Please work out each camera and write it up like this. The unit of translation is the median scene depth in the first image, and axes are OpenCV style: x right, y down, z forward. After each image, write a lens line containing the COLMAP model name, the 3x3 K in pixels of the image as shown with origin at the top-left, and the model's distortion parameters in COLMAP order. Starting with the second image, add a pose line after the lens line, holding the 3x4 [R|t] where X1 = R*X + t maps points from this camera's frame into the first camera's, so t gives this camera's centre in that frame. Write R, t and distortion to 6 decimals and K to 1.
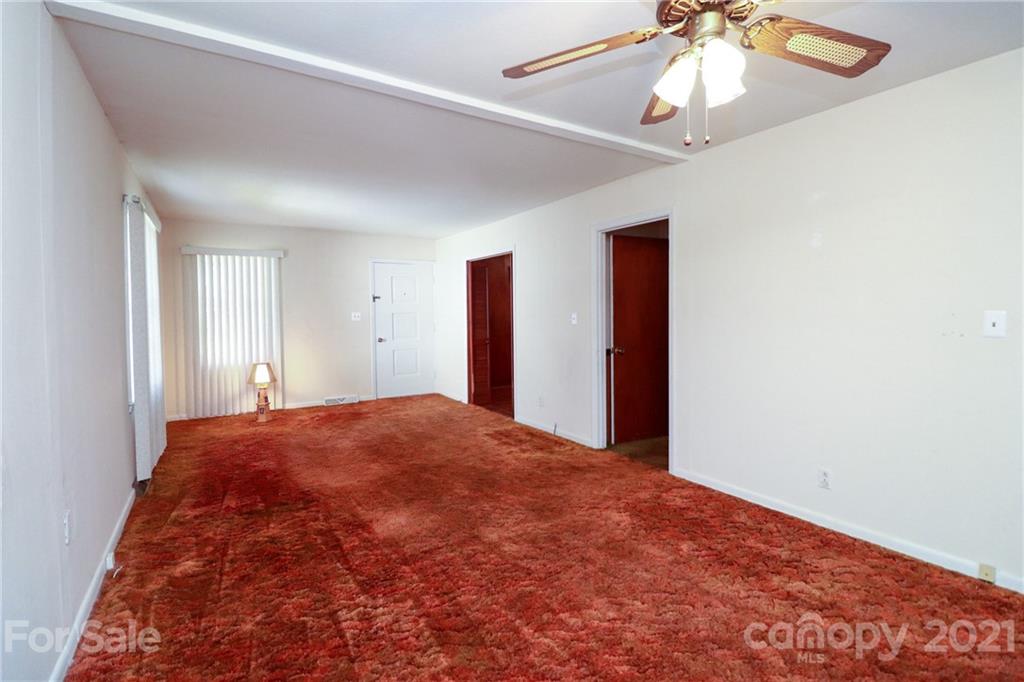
lens RADIAL K [[475.7, 0, 515.5], [0, 475.7, 334.5], [0, 0, 1]] dist [-0.011279, -0.005549]
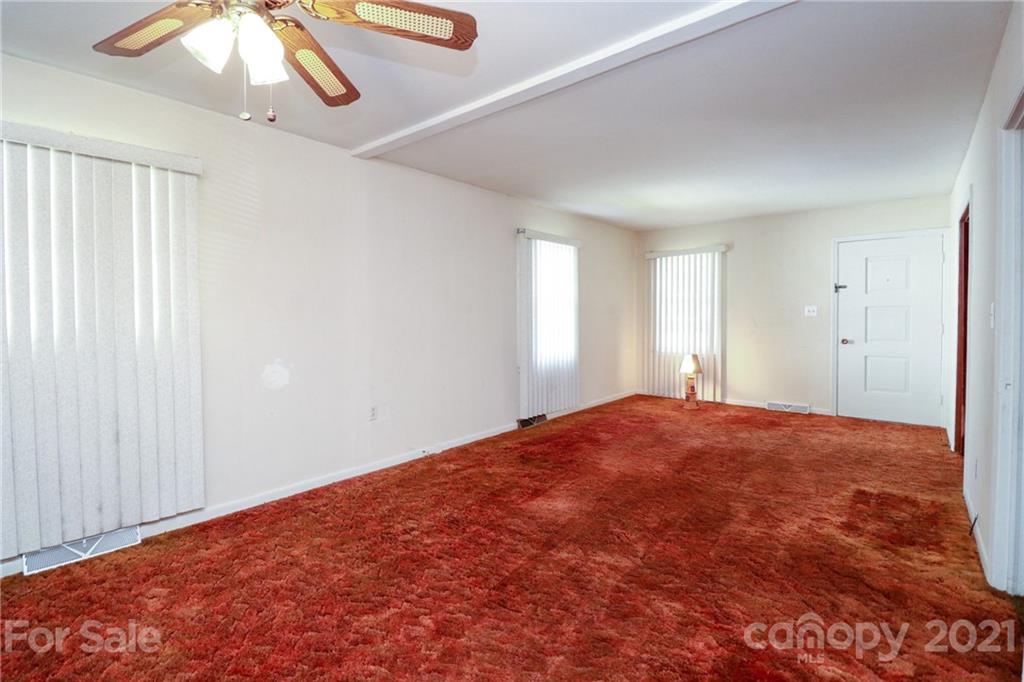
lens RADIAL K [[475.7, 0, 514.3], [0, 475.7, 333.8], [0, 0, 1]] dist [-0.011279, -0.005549]
pose [[0.279083, 0.047446, -0.959094, 0.358362], [-0.040272, 0.998478, 0.037675, -0.009021], [0.959422, 0.028110, 0.280569, 0.307537]]
